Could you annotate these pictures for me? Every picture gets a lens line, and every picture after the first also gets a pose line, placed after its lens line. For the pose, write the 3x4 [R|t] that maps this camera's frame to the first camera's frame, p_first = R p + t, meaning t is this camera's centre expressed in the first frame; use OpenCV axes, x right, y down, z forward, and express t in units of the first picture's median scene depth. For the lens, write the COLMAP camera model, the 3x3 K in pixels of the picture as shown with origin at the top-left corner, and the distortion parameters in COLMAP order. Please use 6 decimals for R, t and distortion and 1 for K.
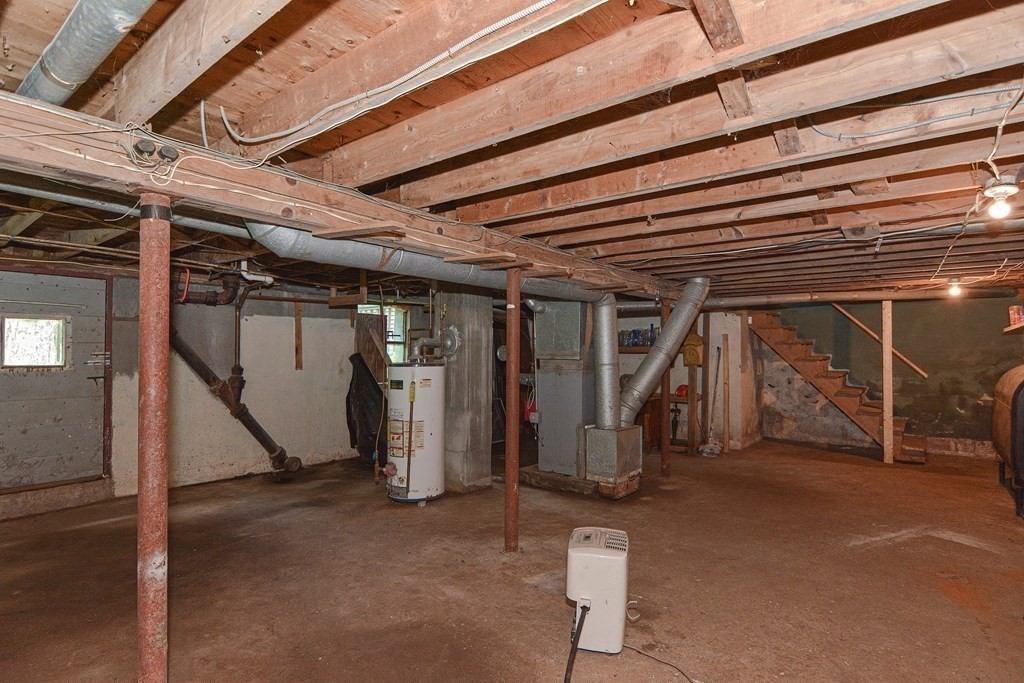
lens RADIAL K [[489.6, 0, 511.1], [0, 489.6, 345.9], [0, 0, 1]] dist [-0.002348, -0.008646]
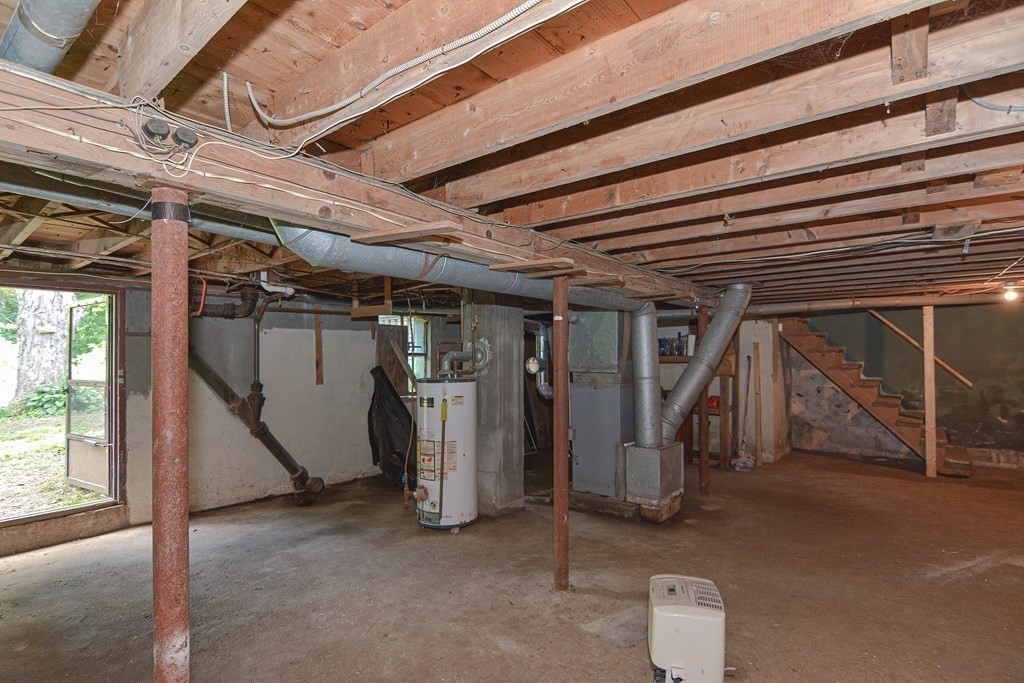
lens RADIAL K [[488.3, 0, 509.6], [0, 488.3, 355.6], [0, 0, 1]] dist [-0.001669, -0.009481]
pose [[0.999733, -0.006764, -0.022100, -0.058974], [0.006868, 0.999966, 0.004609, -0.013687], [0.022068, -0.004760, 0.999745, 0.080338]]
